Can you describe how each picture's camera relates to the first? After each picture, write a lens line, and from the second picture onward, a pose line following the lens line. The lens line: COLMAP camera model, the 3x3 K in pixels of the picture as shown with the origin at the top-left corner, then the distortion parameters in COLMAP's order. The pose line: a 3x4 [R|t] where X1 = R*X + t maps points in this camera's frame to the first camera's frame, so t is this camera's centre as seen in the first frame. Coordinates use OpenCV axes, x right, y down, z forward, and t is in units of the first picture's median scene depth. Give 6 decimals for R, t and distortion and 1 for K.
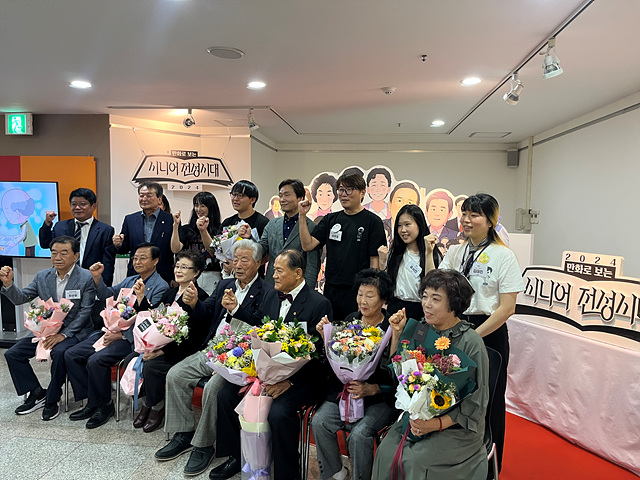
lens RADIAL K [[481.1, 0, 319.2], [0, 481.1, 238.1], [0, 0, 1]] dist [0.008910, 0.003535]
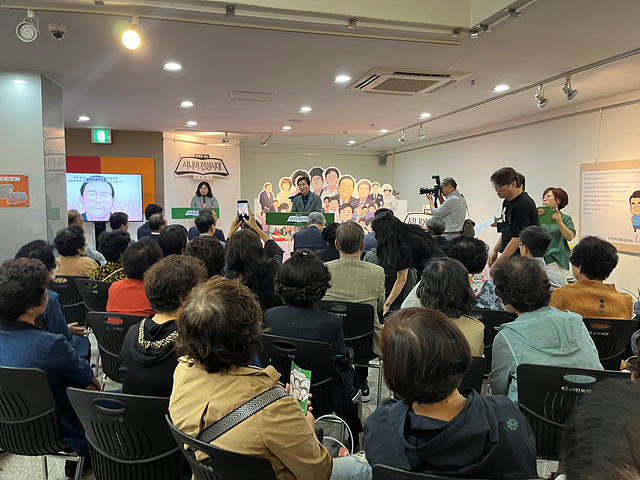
lens RADIAL K [[481.1, 0, 320.1], [0, 481.1, 241.2], [0, 0, 1]] dist [0.008910, 0.003535]
pose [[0.945845, -0.039883, 0.322161, -0.470255], [0.029144, 0.998849, 0.038094, 0.060452], [-0.323309, -0.026642, 0.945918, -0.687805]]
